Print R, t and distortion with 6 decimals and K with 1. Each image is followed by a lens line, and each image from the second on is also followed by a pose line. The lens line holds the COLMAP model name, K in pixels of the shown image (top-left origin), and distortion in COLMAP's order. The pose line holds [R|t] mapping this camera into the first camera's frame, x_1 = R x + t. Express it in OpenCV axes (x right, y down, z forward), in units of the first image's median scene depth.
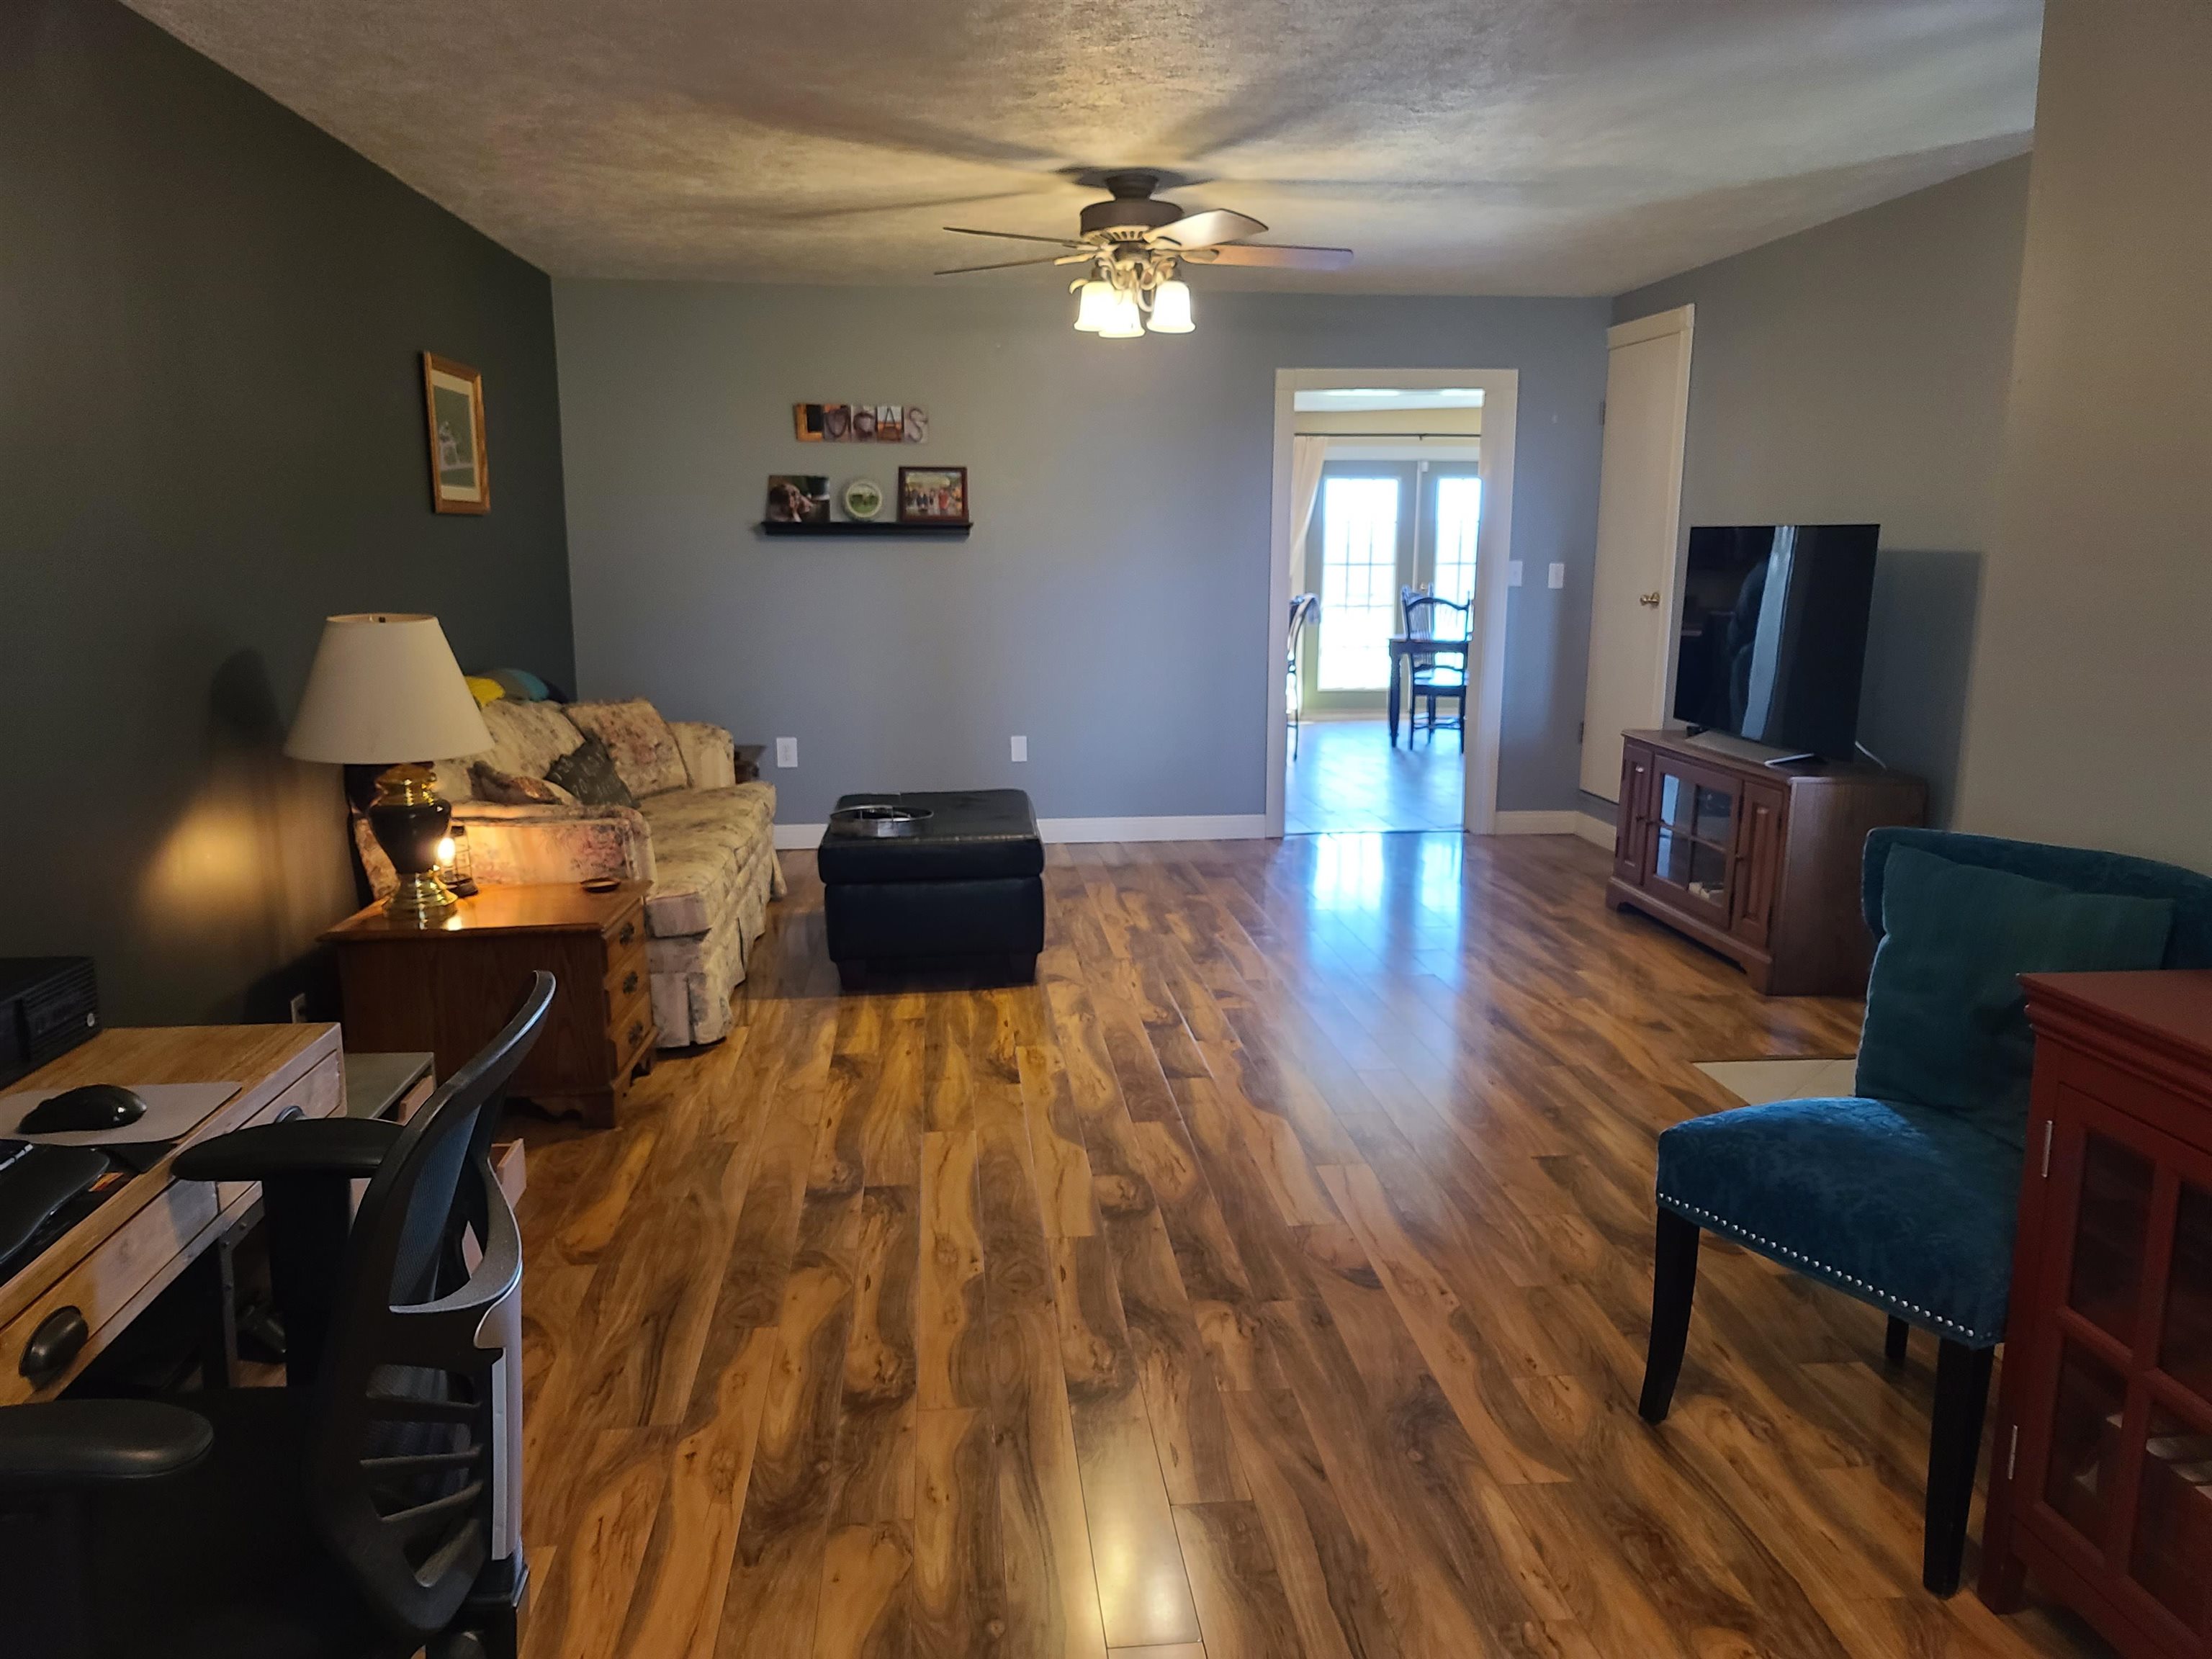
lens RADIAL K [[1618.3, 0, 1109.1], [0, 1618.3, 825.6], [0, 0, 1]] dist [0.070760, -0.050130]
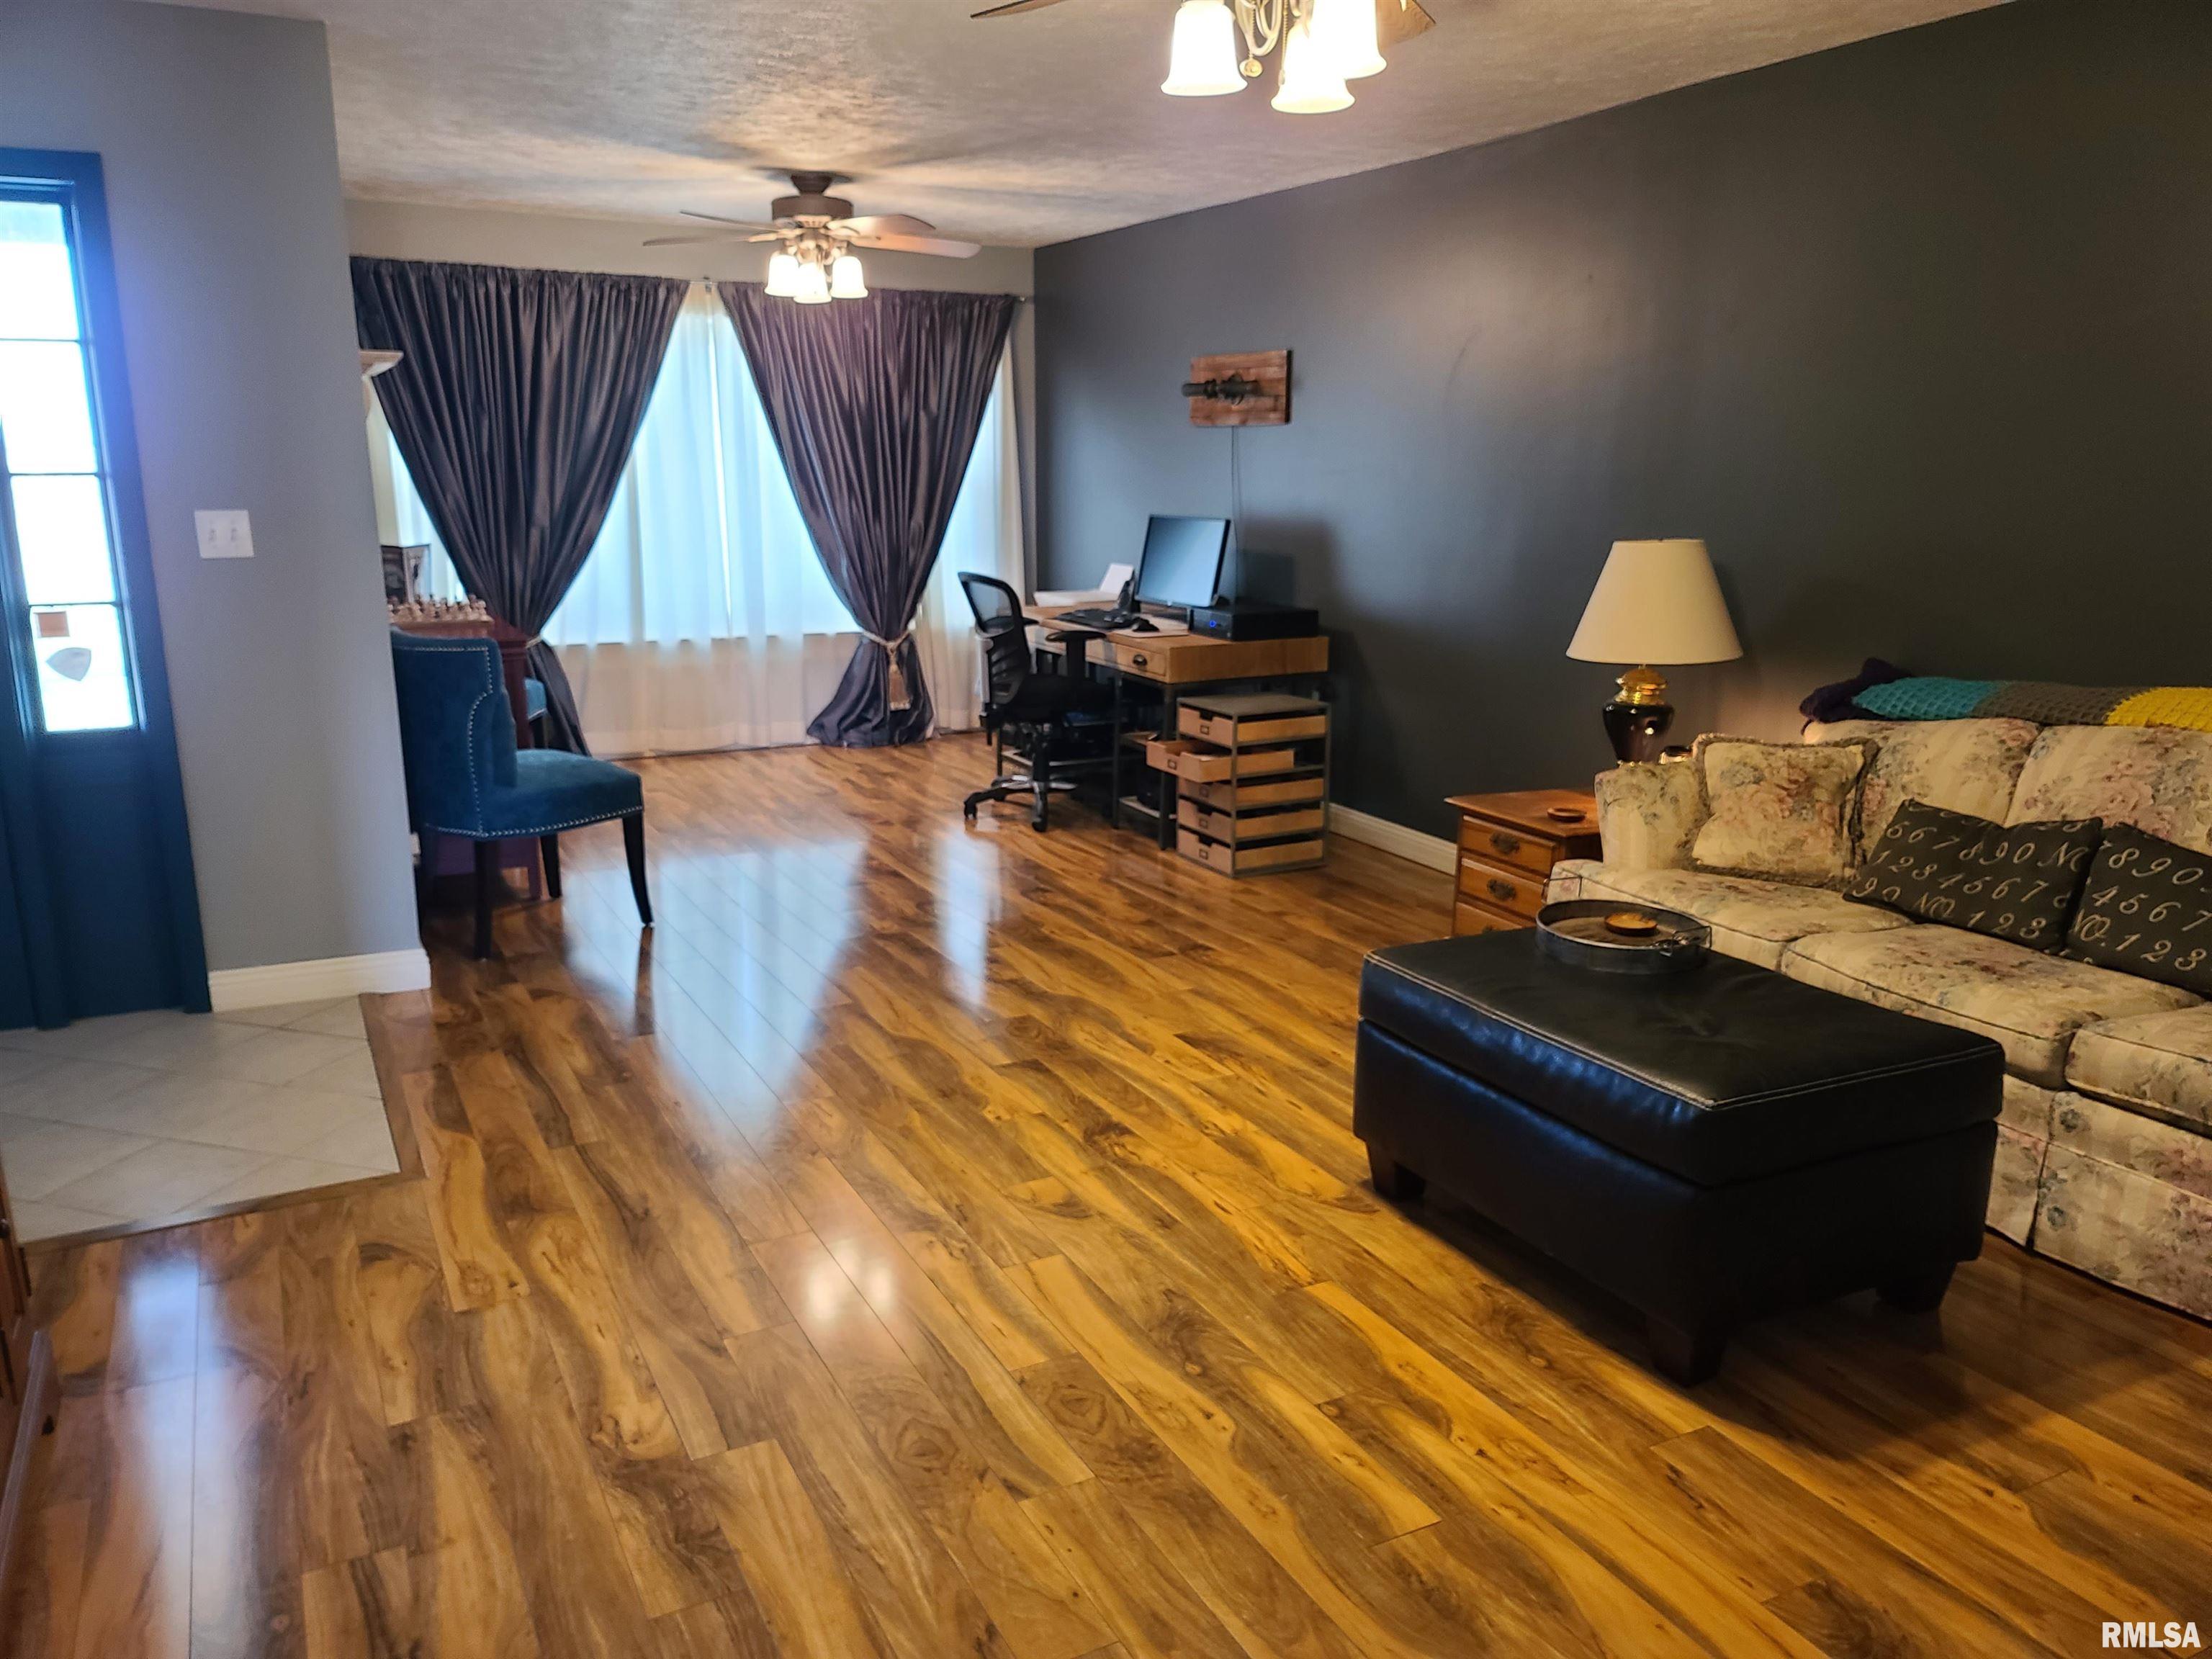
lens RADIAL K [[1618.3, 0, 1103.6], [0, 1618.3, 829.1], [0, 0, 1]] dist [0.070760, -0.050130]
pose [[-0.930013, 0.081872, -0.358292, 0.323345], [-0.064817, 0.923055, 0.379169, -0.322397], [0.361767, 0.375855, -0.853146, 1.769397]]
